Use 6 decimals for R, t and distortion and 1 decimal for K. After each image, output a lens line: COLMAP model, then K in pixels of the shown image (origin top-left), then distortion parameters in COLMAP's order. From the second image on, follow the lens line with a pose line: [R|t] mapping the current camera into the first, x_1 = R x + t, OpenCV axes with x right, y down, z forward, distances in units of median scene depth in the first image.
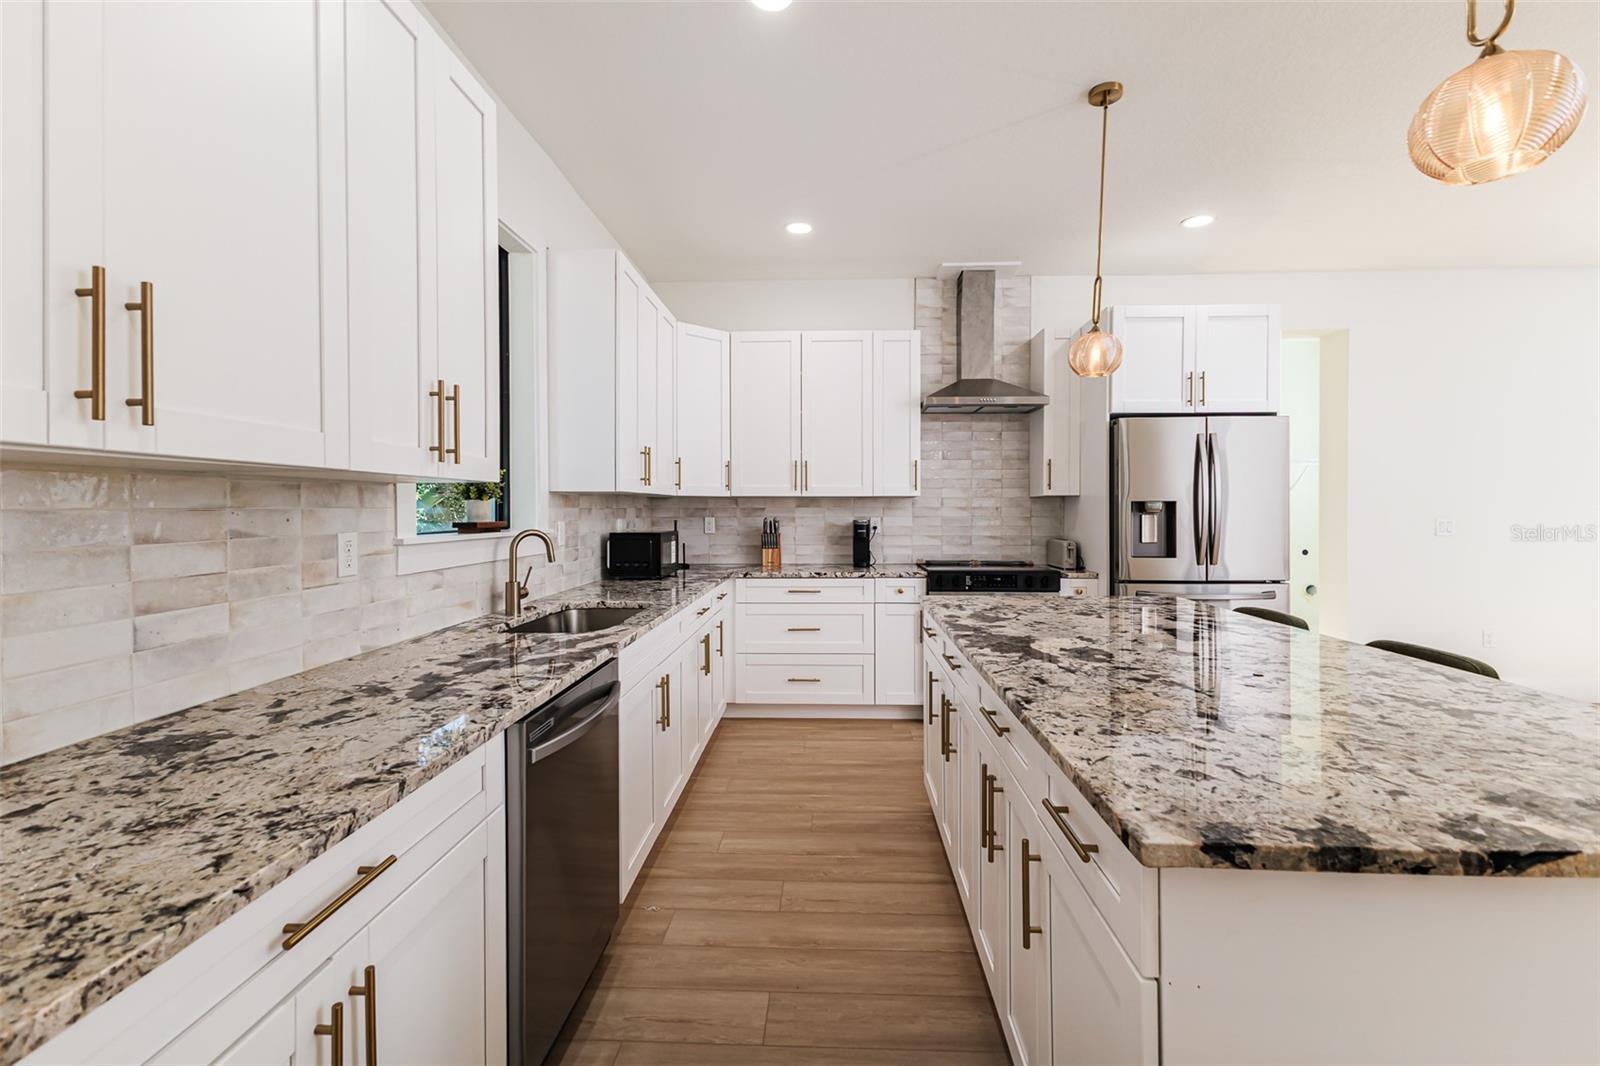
lens RADIAL K [[702.8, 0, 811.1], [0, 702.8, 511.0], [0, 0, 1]] dist [0.007983, -0.000556]
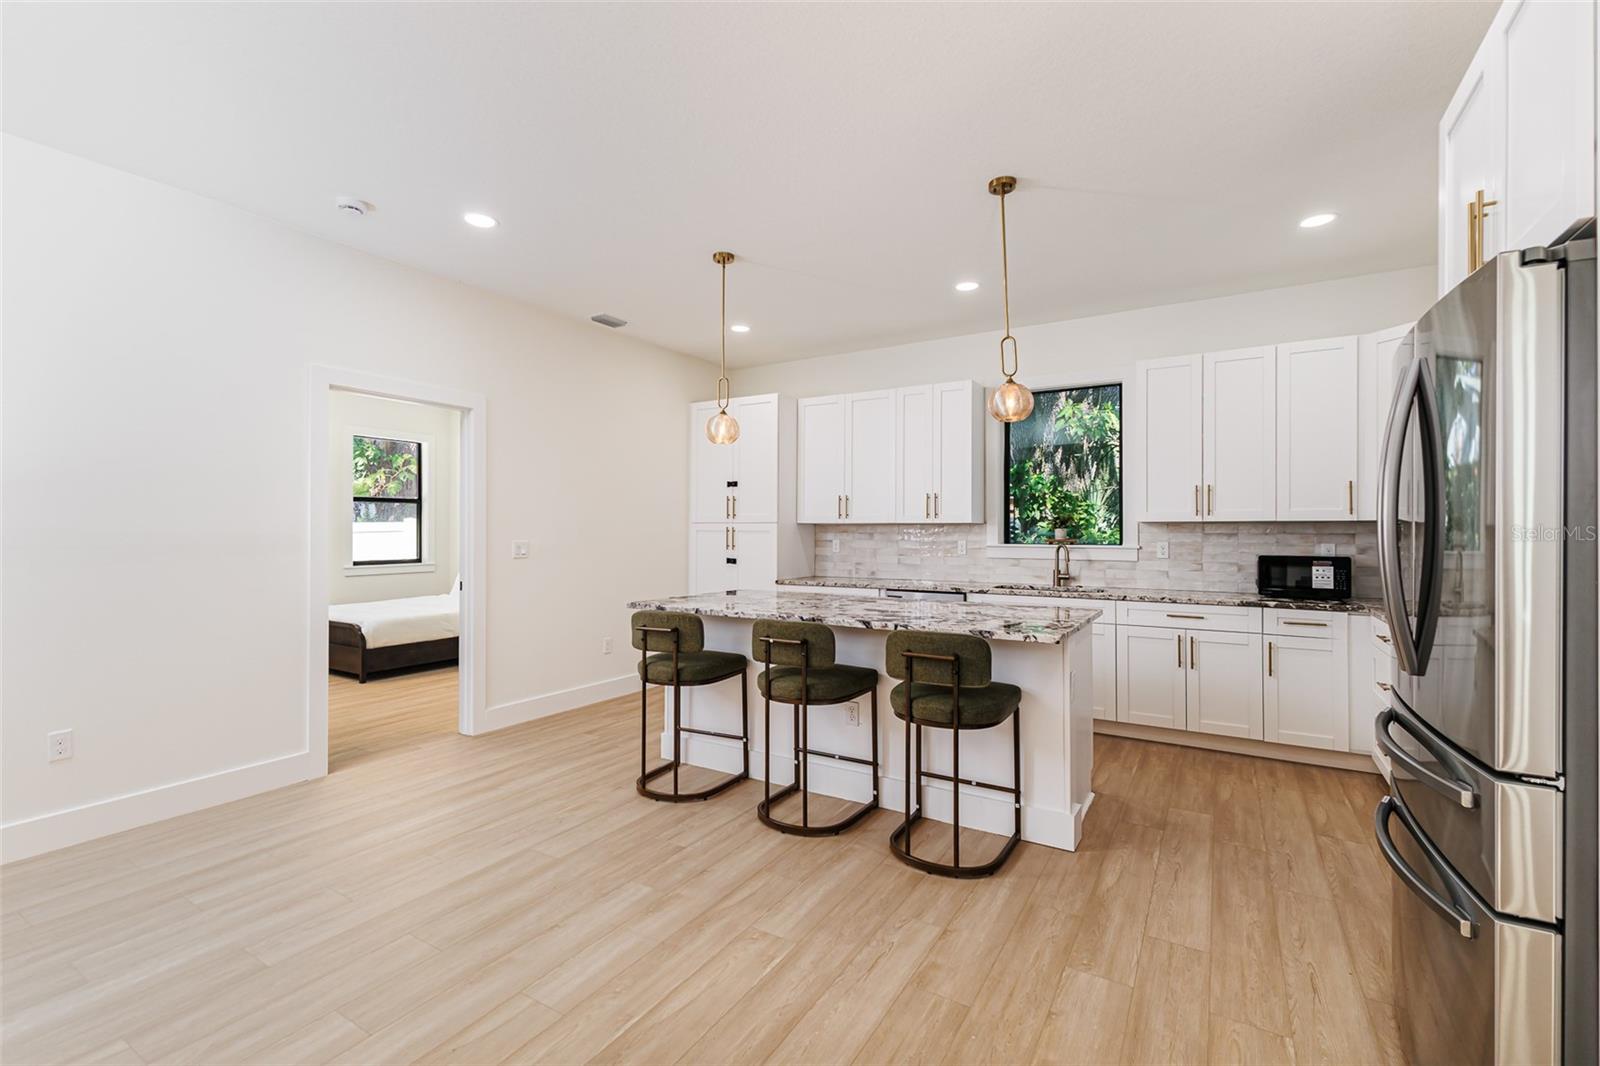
lens RADIAL K [[702.8, 0, 798.4], [0, 702.8, 529.5], [0, 0, 1]] dist [0.007983, -0.000556]
pose [[-0.504626, 0.000194, -0.863338, 0.961074], [-0.002671, 0.999995, 0.001786, -0.008754], [0.863334, 0.003207, -0.504623, 0.788347]]
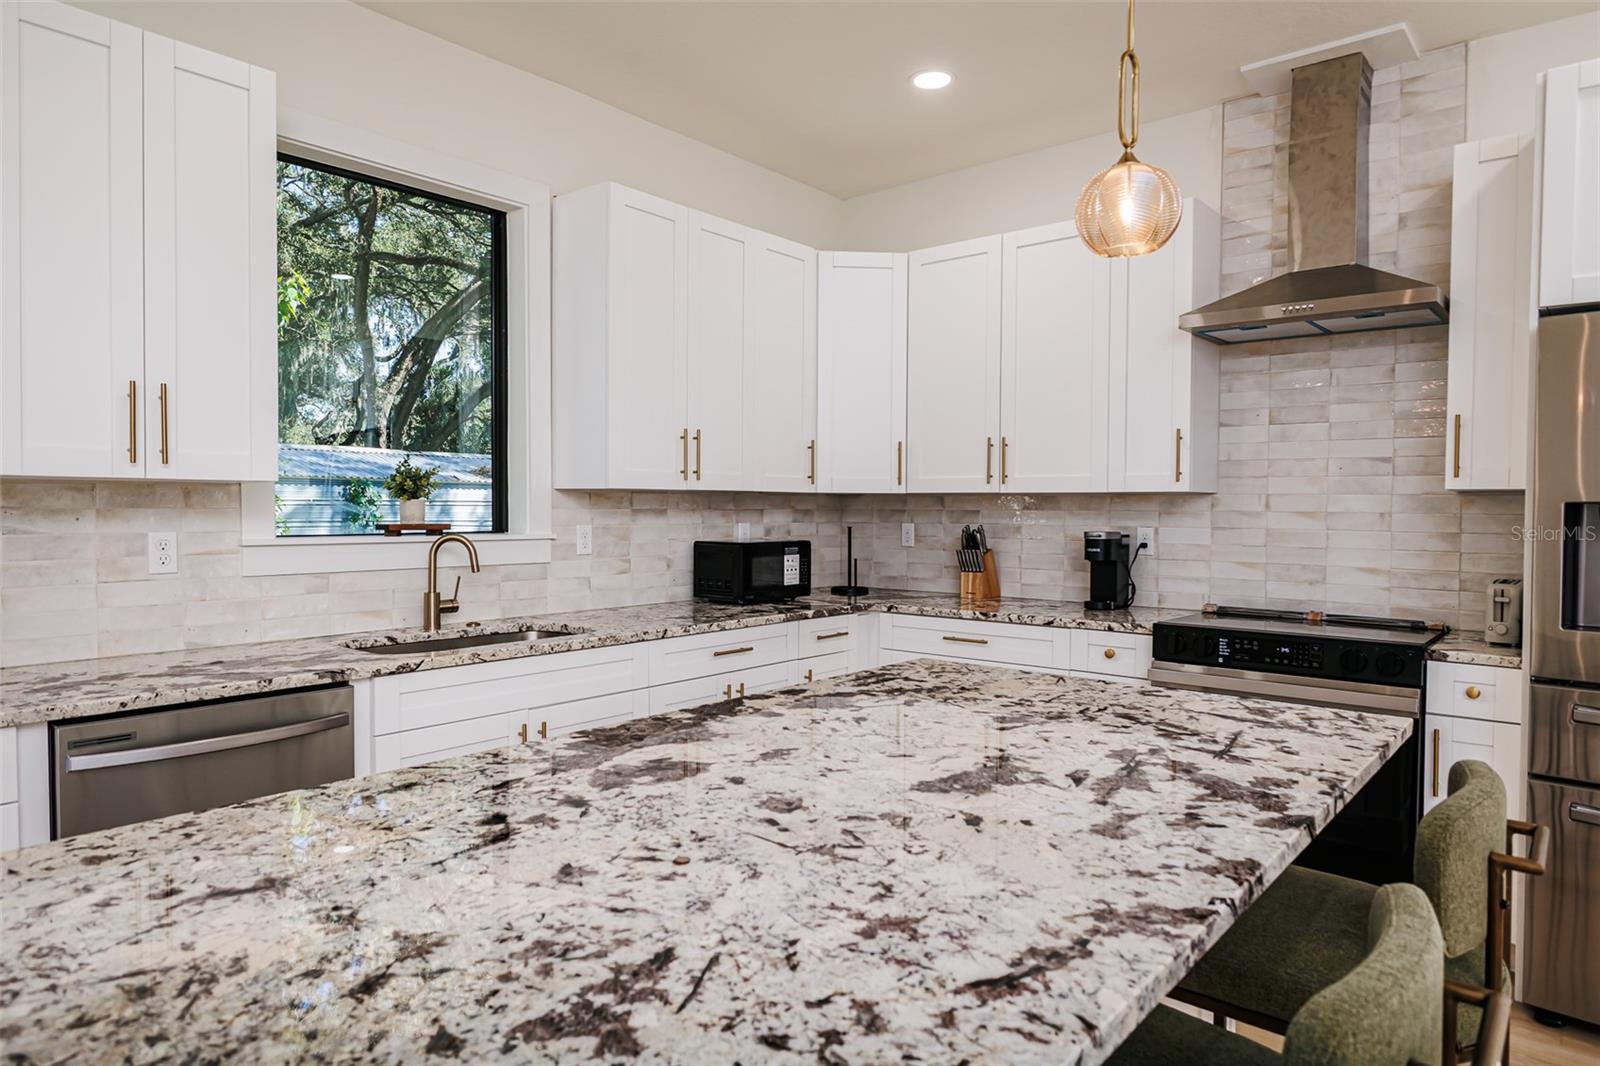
lens RADIAL K [[972.2, 0, 779.2], [0, 972.2, 531.6], [0, 0, 1]] dist [-0.004901, -0.003270]
pose [[0.779346, 0.022408, -0.626193, 0.392565], [-0.008610, 0.999649, 0.025056, -0.005934], [0.626534, -0.014136, 0.779265, 0.183589]]
